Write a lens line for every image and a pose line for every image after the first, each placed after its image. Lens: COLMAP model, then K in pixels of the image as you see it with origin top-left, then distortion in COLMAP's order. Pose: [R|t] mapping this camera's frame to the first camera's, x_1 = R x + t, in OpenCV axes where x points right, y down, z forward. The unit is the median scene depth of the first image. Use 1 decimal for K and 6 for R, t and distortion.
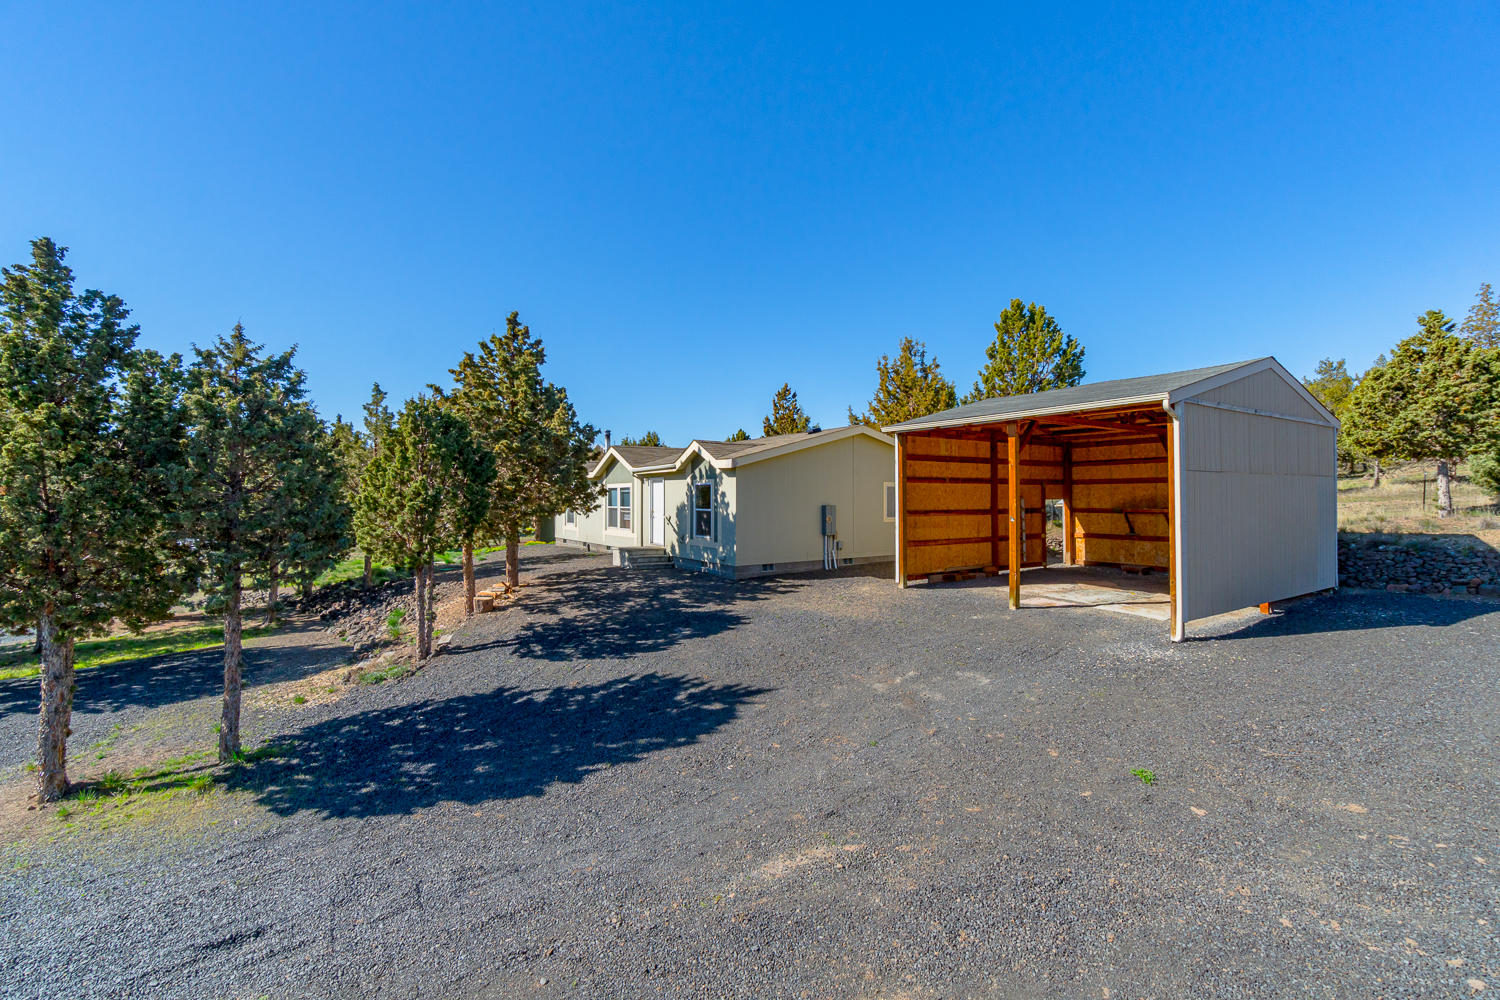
lens RADIAL K [[652.7, 0, 753.4], [0, 652.7, 501.0], [0, 0, 1]] dist [-0.013008, 0.000247]
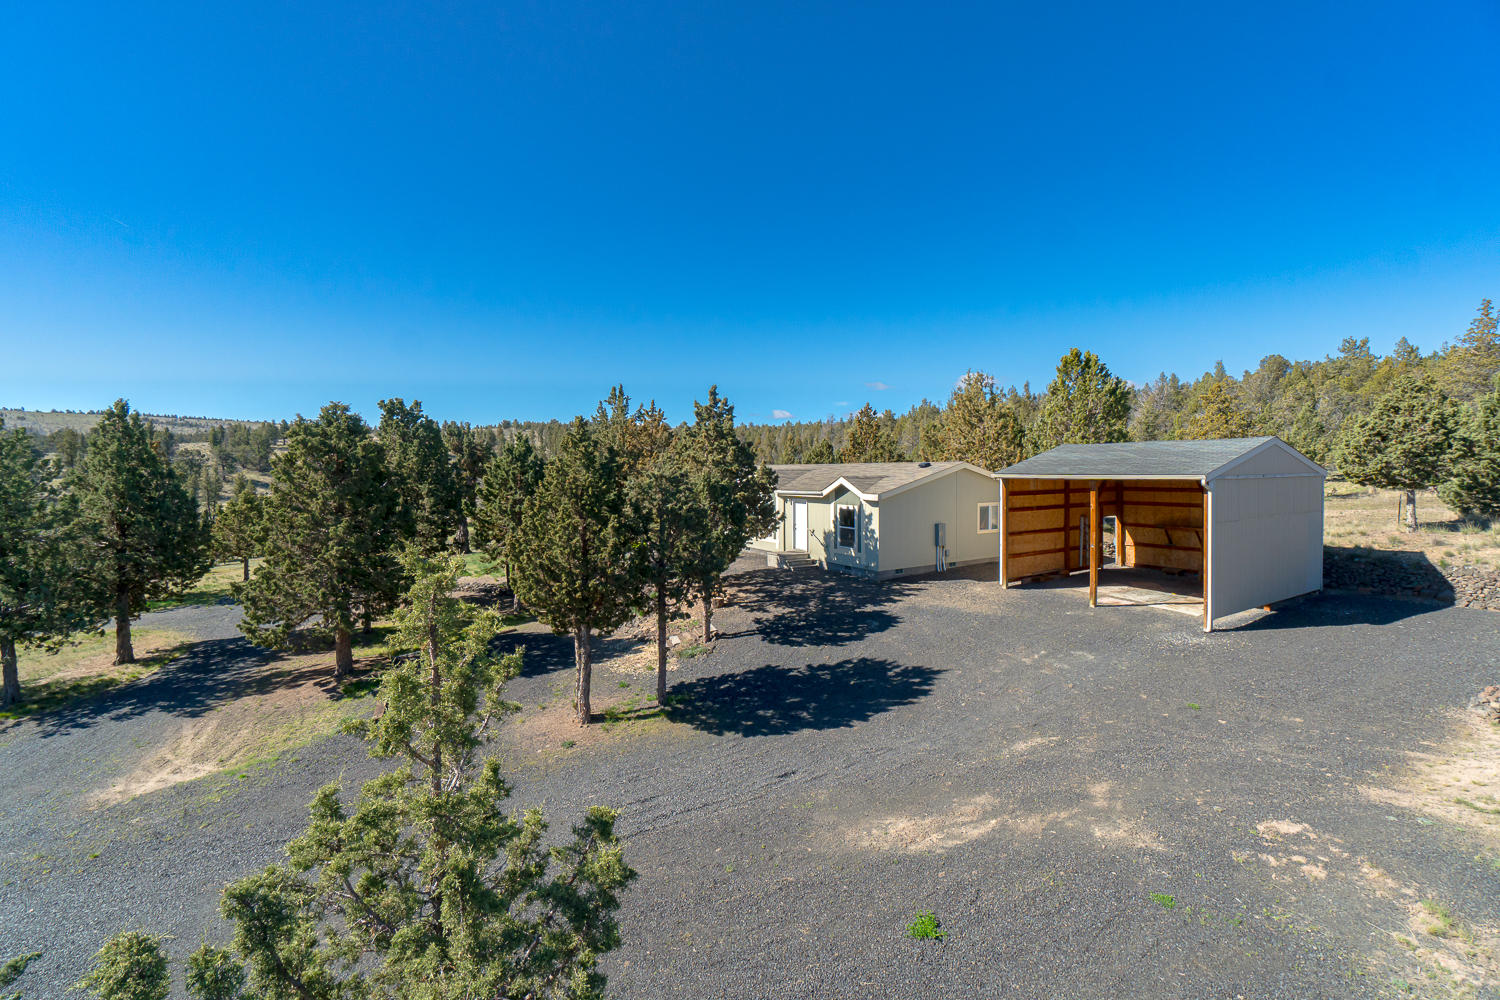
lens RADIAL K [[652.7, 0, 745.3], [0, 652.7, 492.6], [0, 0, 1]] dist [-0.013008, 0.000247]
pose [[0.999539, -0.005954, -0.029760, -0.270915], [0.006989, 0.999369, 0.034816, -0.118306], [0.029534, -0.035008, 0.998951, -0.382273]]
